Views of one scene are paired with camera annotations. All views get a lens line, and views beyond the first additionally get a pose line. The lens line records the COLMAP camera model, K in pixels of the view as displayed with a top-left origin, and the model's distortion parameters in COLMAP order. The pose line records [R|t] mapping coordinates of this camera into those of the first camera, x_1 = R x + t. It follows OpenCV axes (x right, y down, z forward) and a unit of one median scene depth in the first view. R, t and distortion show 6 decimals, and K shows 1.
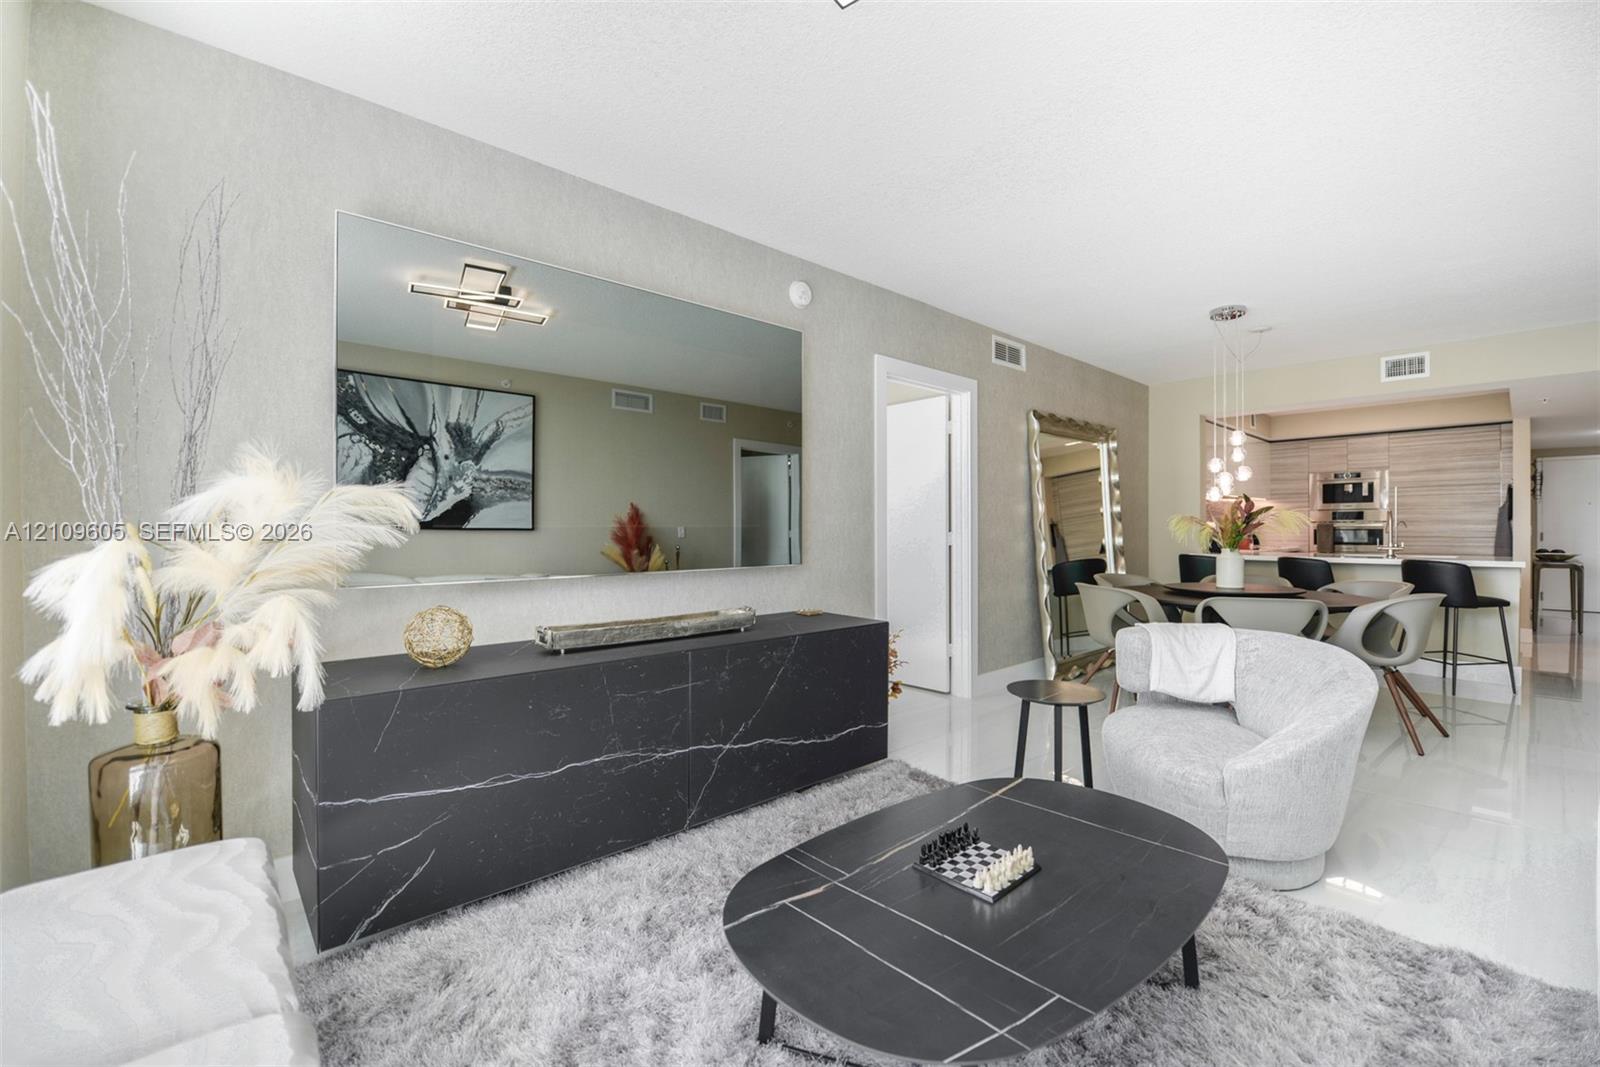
lens RADIAL K [[693.9, 0, 800.0], [0, 693.9, 533.5], [0, 0, 1]] dist [-0.003030, -0.000553]
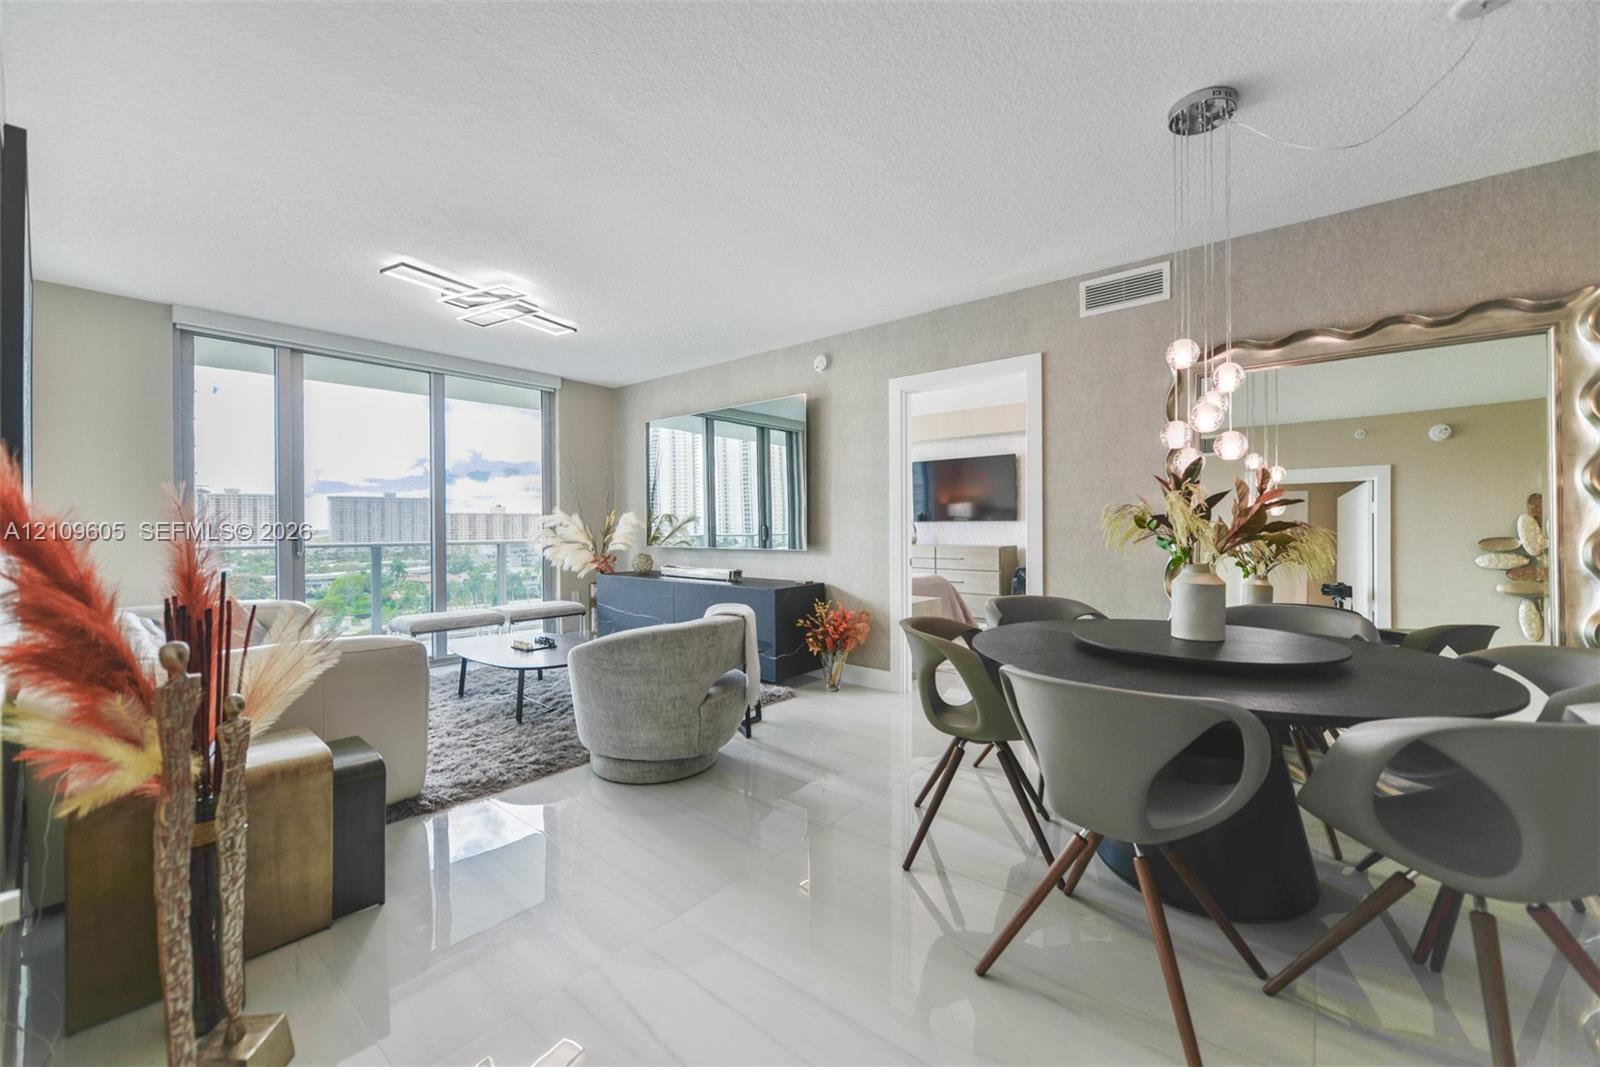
lens RADIAL K [[629.5, 0, 802.2], [0, 629.5, 528.0], [0, 0, 1]] dist [-0.000067, -0.003281]
pose [[0.117323, 0.003382, -0.993088, 0.643477], [-0.002806, 0.999991, 0.003074, -0.003210], [0.993090, 0.002426, 0.117332, 0.398653]]
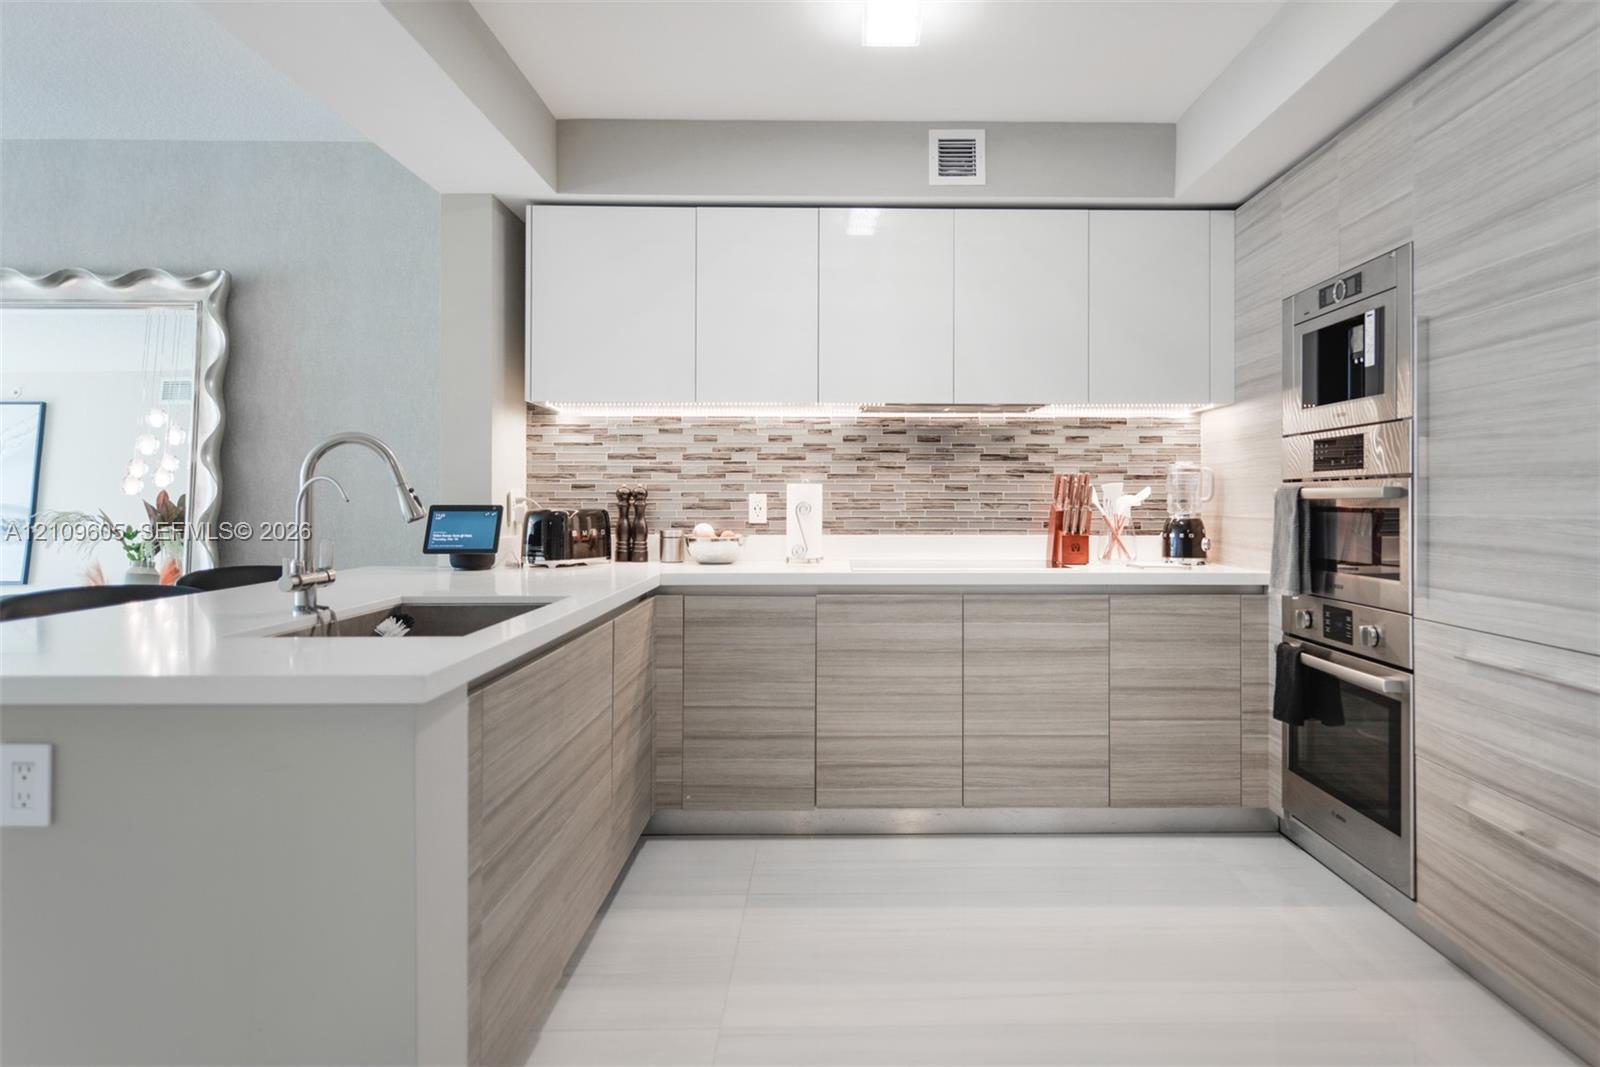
lens RADIAL K [[997.4, 0, 845.8], [0, 997.4, 488.5], [0, 0, 1]] dist [0.005976, 0.000299]
pose [[0.736040, -0.001536, -0.676936, 0.979176], [-0.008104, 0.999906, -0.011081, -0.008580], [0.676889, 0.013642, 0.735959, 0.672944]]
